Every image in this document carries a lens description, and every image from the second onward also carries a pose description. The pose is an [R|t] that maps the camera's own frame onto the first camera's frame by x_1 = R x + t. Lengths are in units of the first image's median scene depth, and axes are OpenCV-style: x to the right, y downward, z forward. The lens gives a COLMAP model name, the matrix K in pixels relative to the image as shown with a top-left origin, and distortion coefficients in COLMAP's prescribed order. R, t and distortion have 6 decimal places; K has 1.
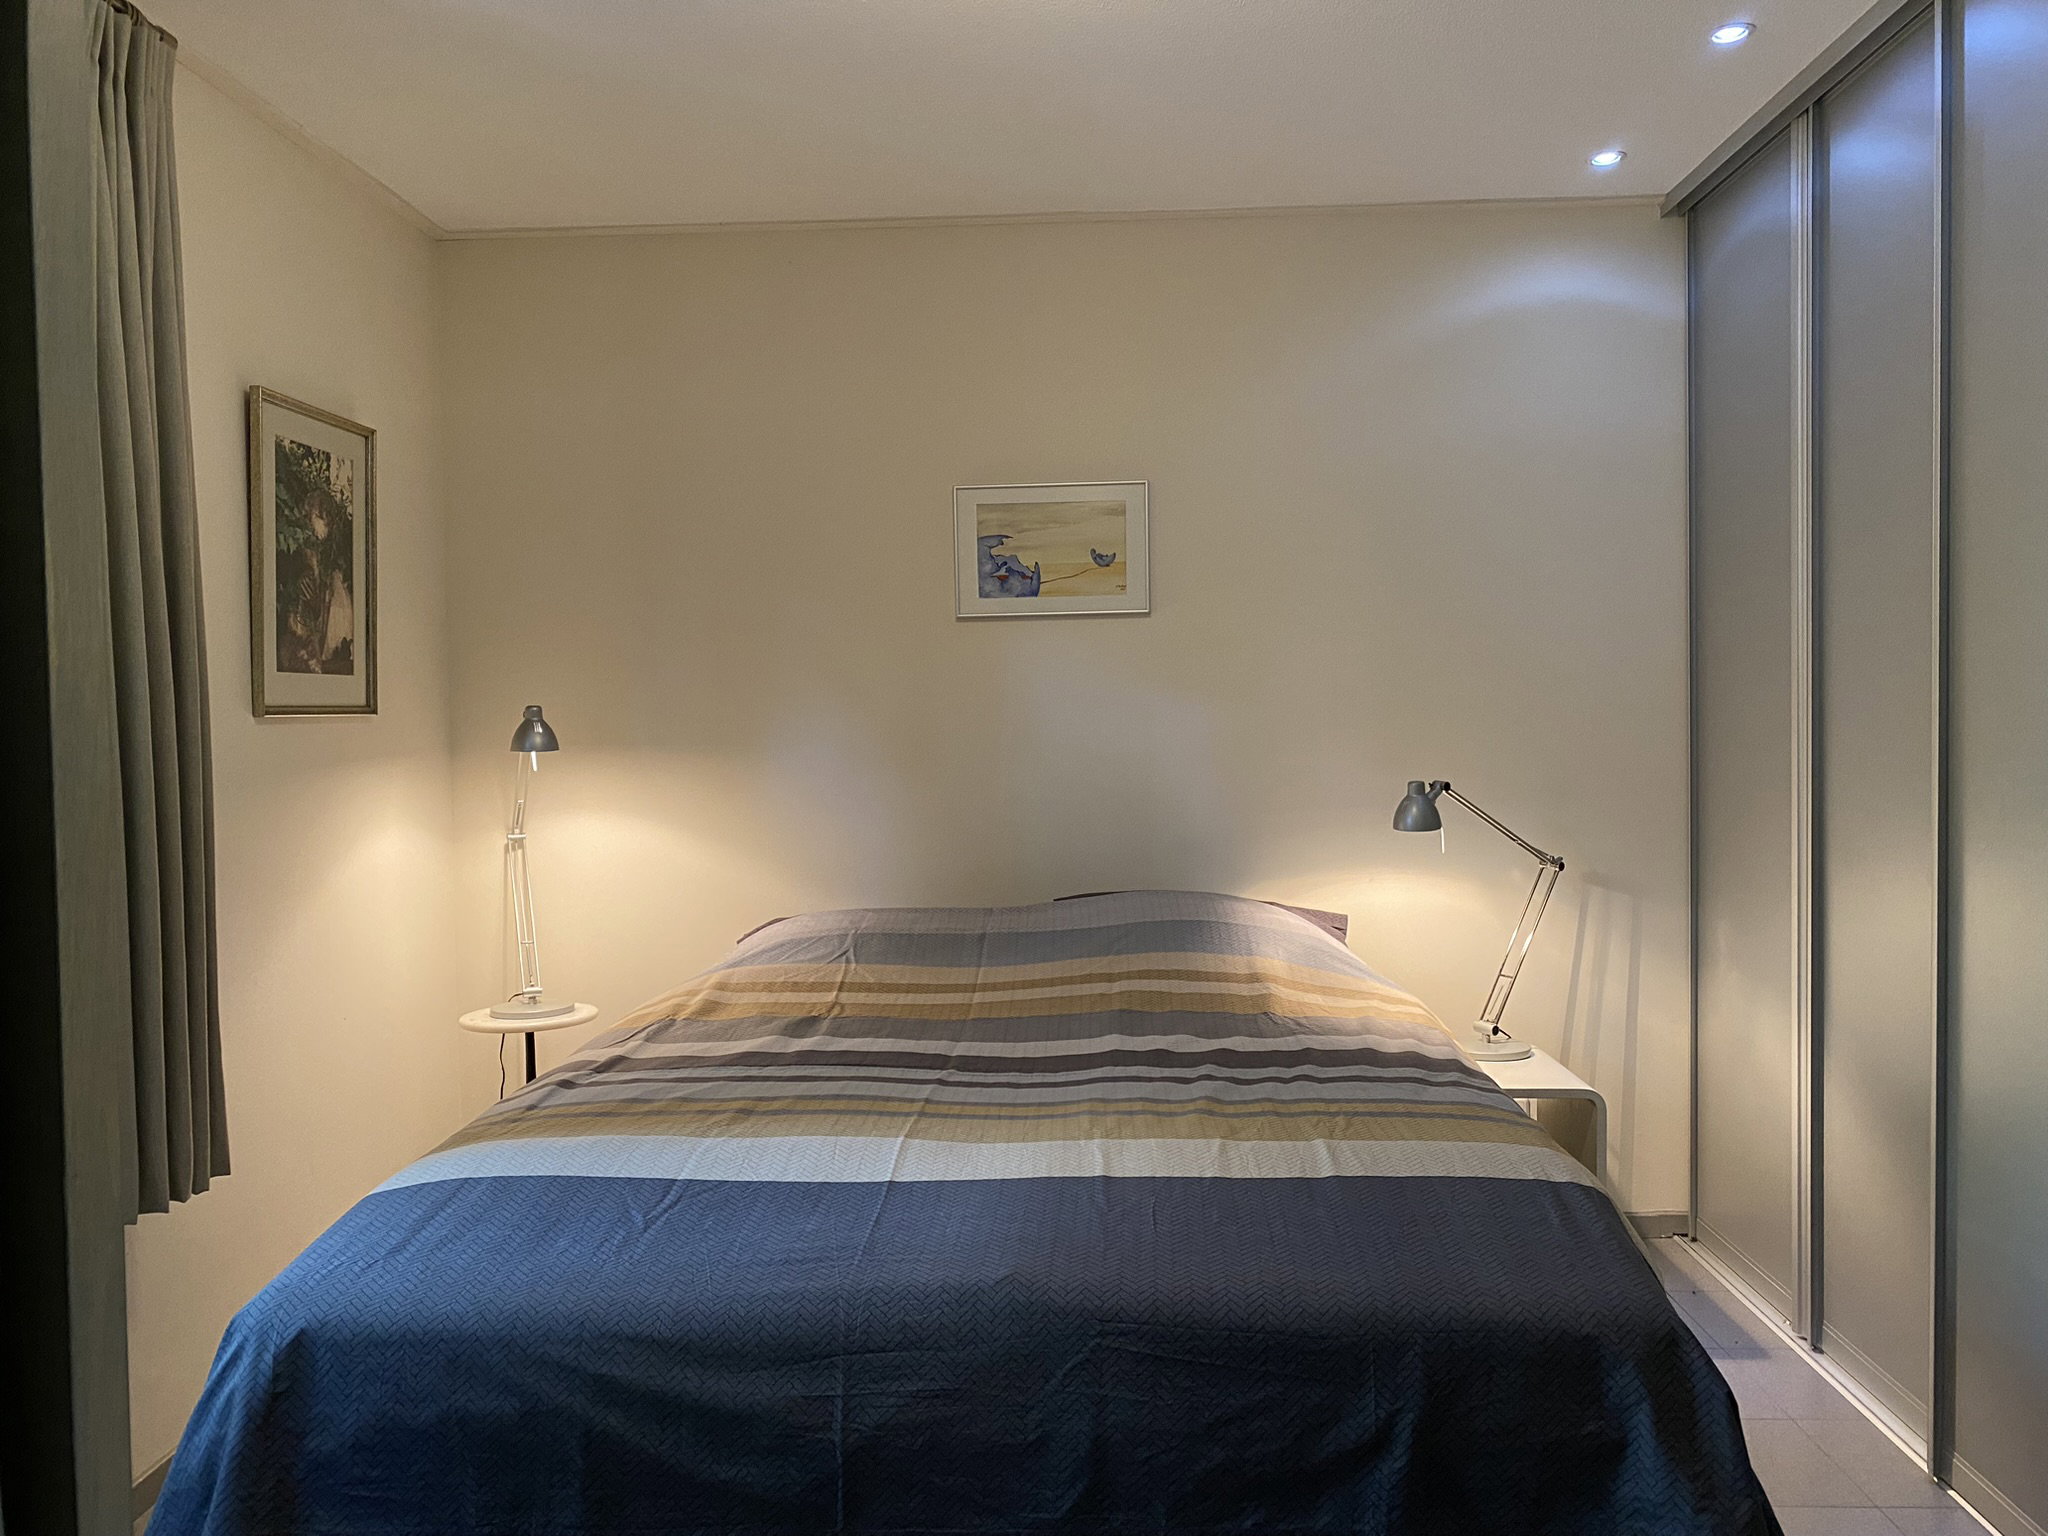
lens RADIAL K [[1583.6, 0, 1019.1], [0, 1583.6, 780.3], [0, 0, 1]] dist [0.110763, -0.185852]
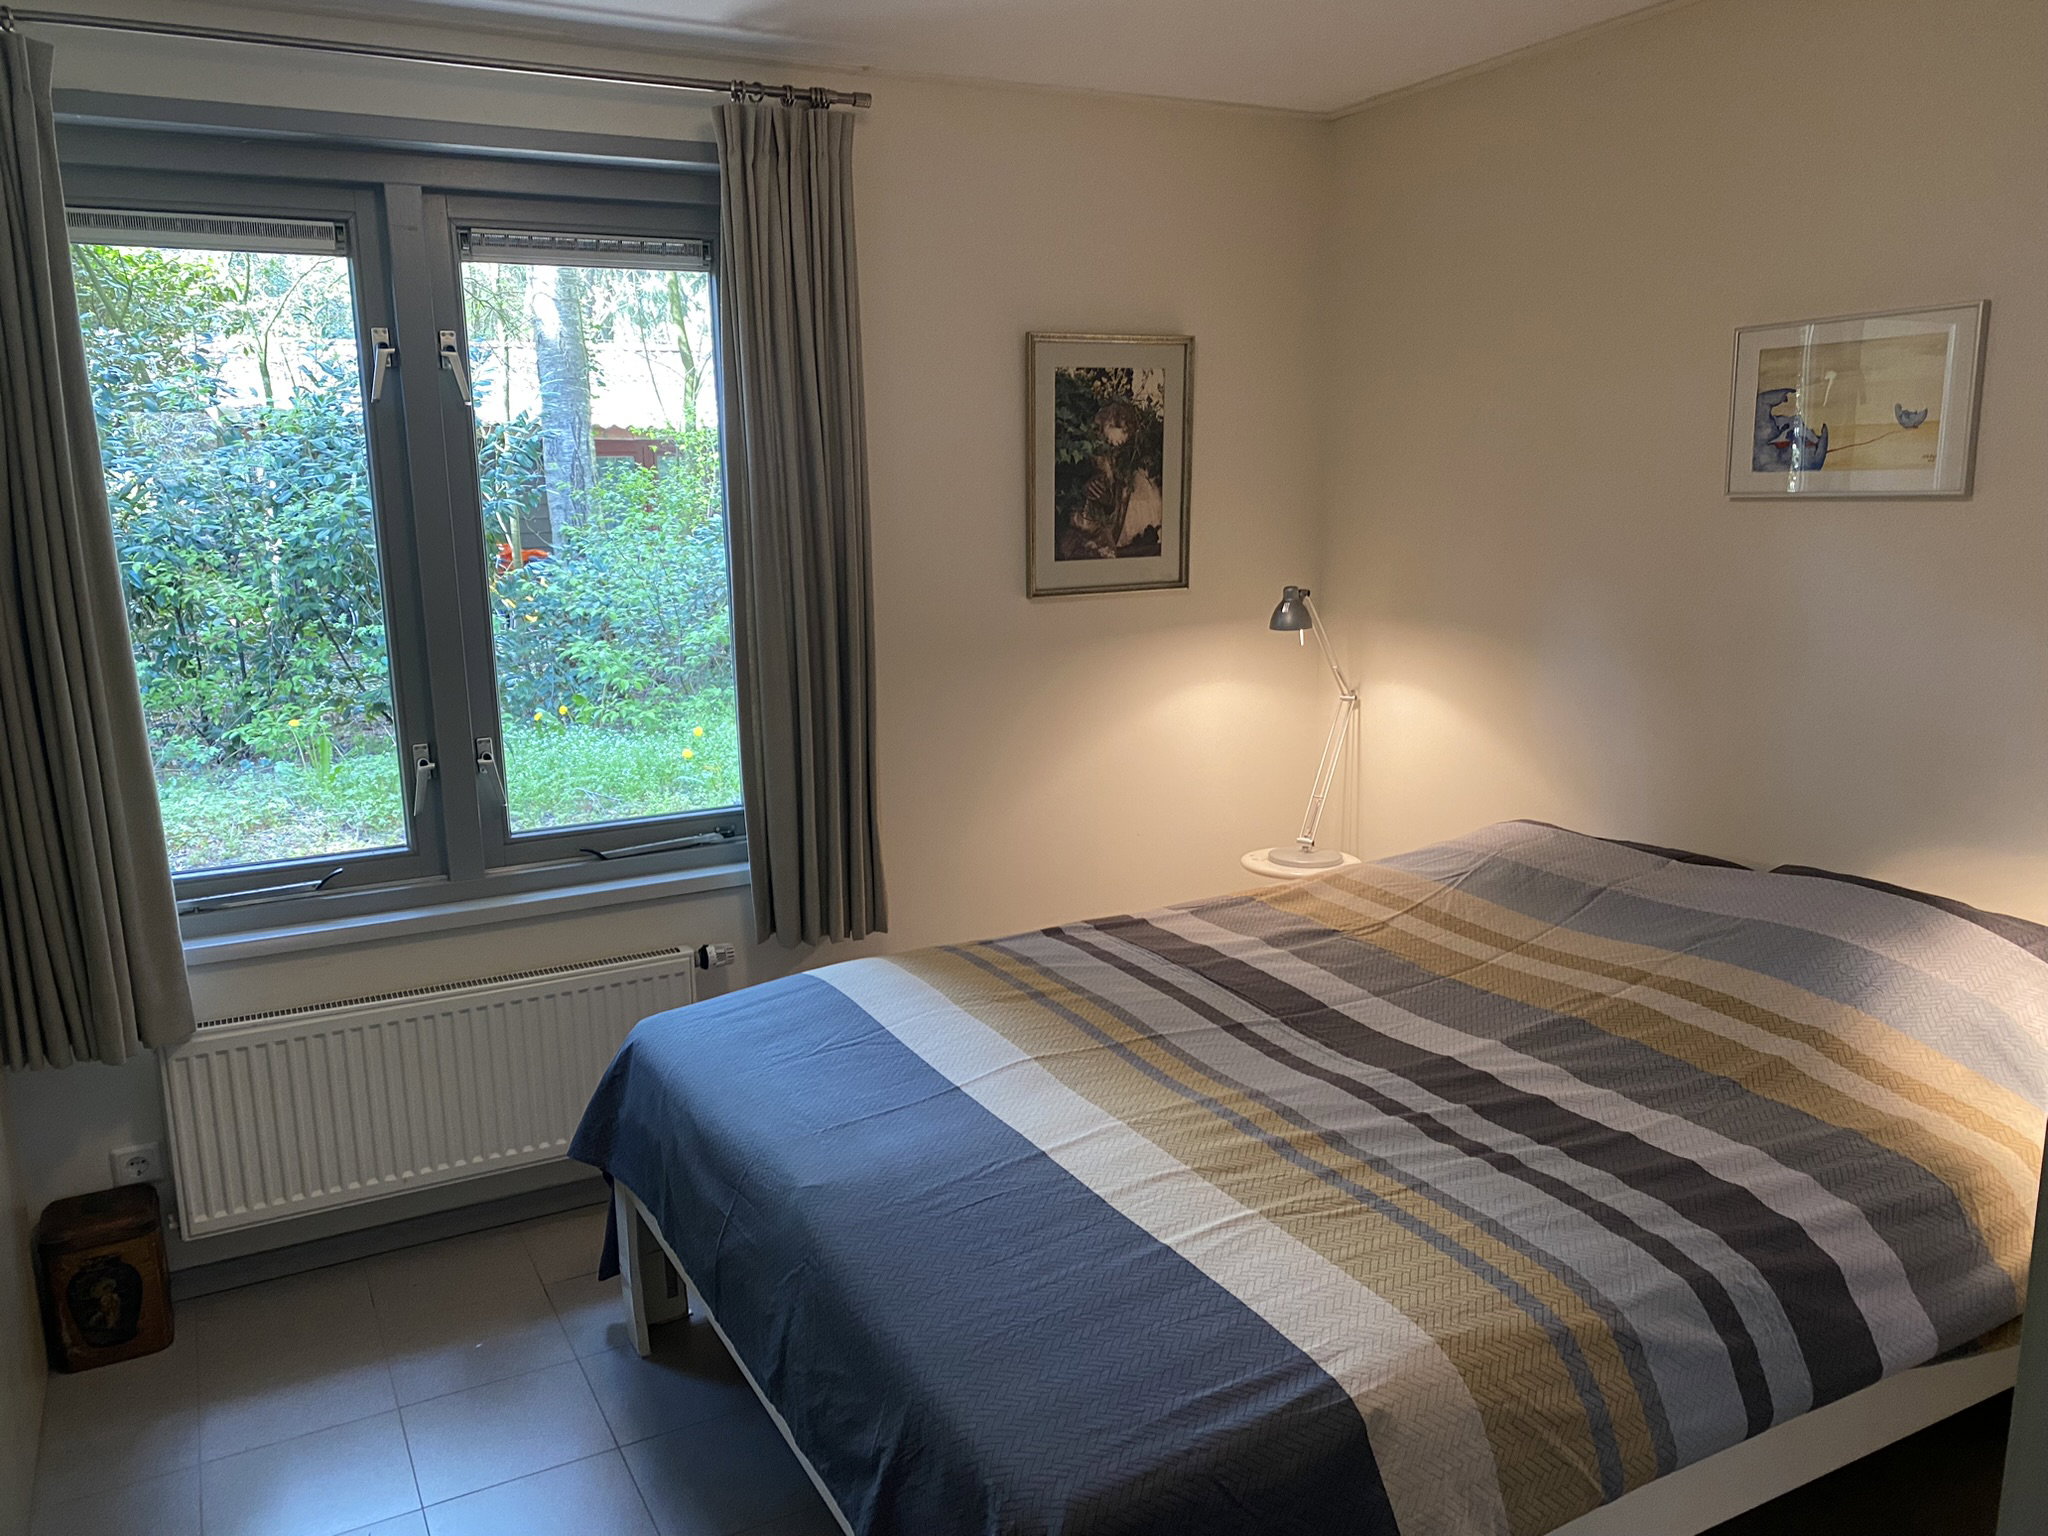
lens RADIAL K [[1583.6, 0, 1019.1], [0, 1583.6, 780.3], [0, 0, 1]] dist [0.110763, -0.185852]
pose [[0.510424, 0.166713, -0.843608, 0.553140], [-0.025859, 0.983559, 0.178724, -0.110158], [0.859534, -0.069410, 0.506343, 0.305188]]
